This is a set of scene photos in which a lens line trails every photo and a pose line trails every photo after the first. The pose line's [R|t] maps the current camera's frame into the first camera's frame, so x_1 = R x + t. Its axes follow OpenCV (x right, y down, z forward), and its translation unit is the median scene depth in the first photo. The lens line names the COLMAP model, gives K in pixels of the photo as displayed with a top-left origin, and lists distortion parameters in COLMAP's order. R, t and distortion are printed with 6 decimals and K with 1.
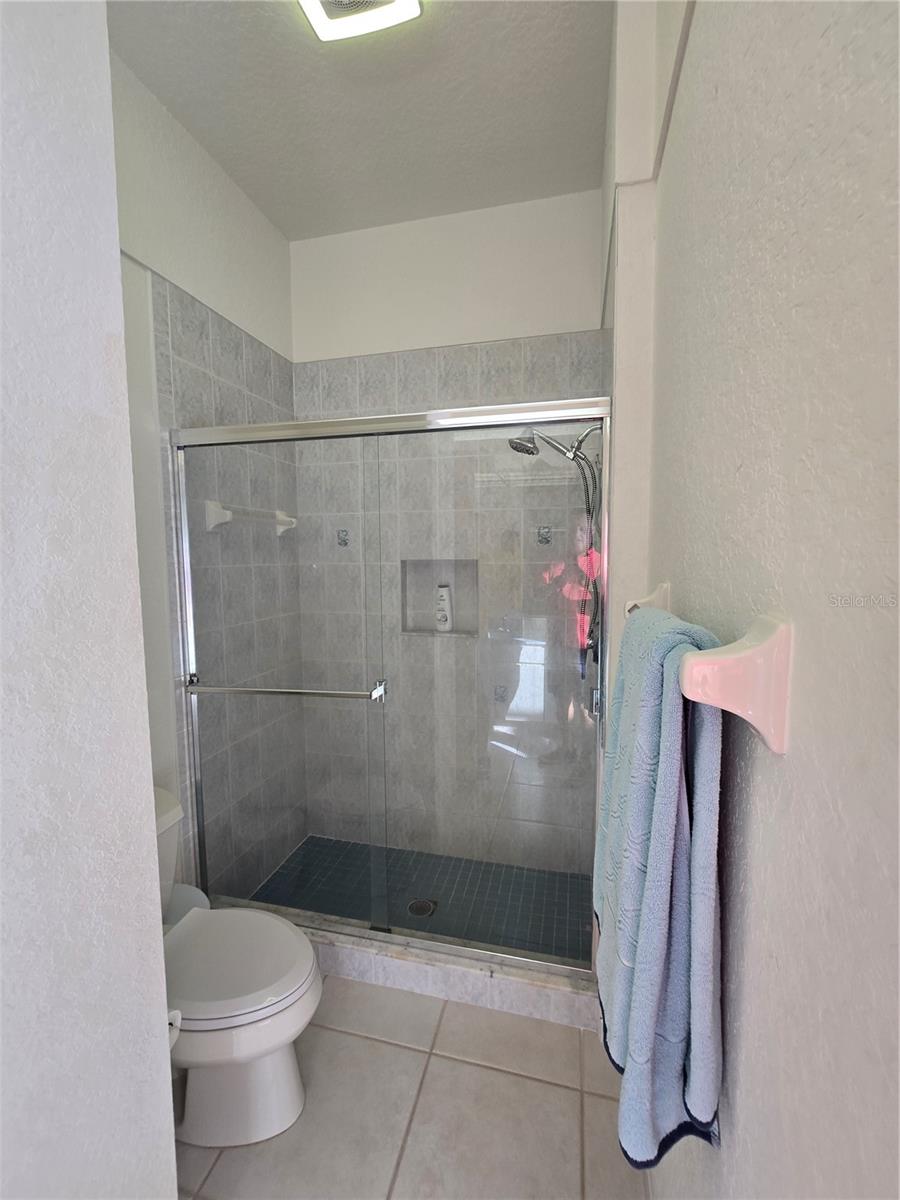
lens RADIAL K [[492.7, 0, 453.3], [0, 492.7, 599.0], [0, 0, 1]] dist [-0.005350, 0.001420]
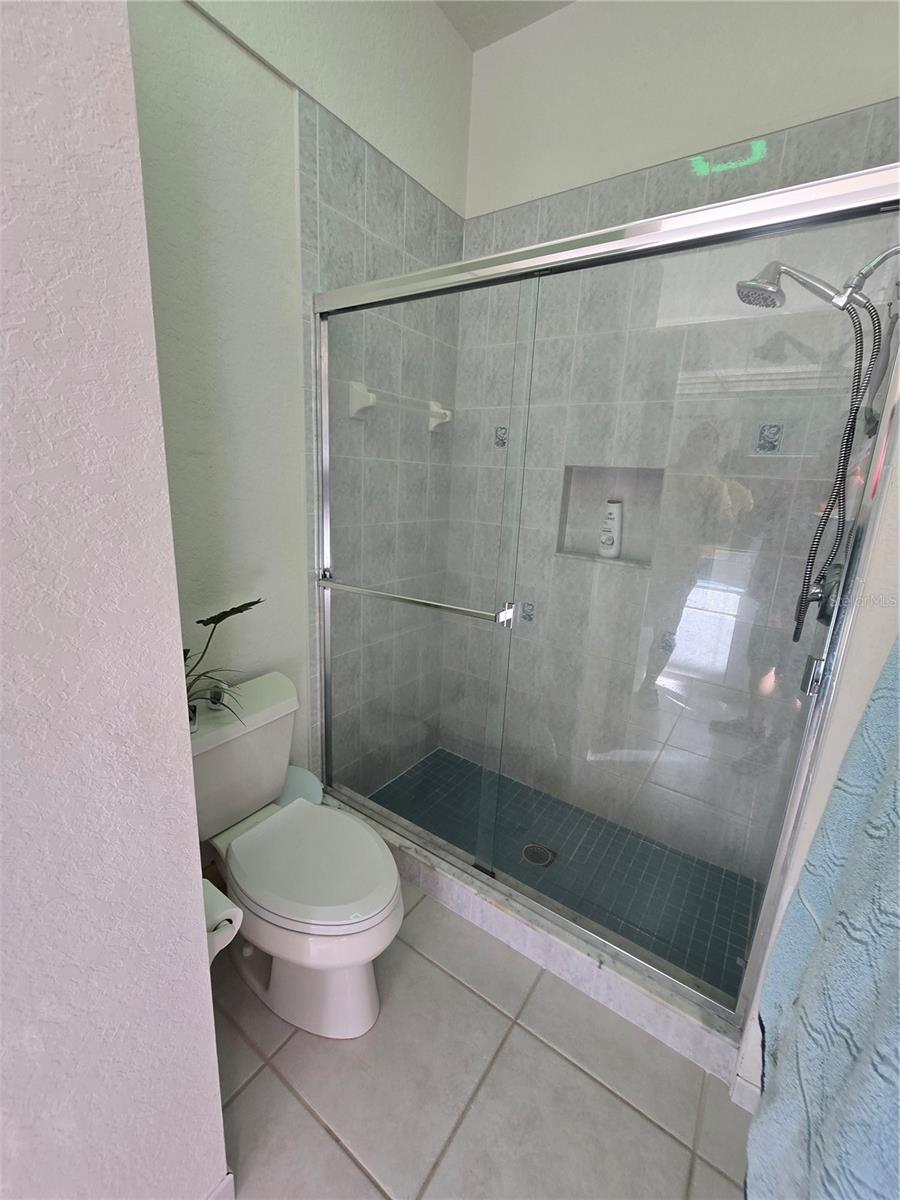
lens RADIAL K [[492.7, 0, 453.0], [0, 492.7, 595.1], [0, 0, 1]] dist [-0.005350, 0.001420]
pose [[0.932240, 0.137516, -0.334692, 0.032554], [-0.089625, 0.983901, 0.154619, 0.031658], [0.350566, -0.114145, 0.929556, 0.179243]]
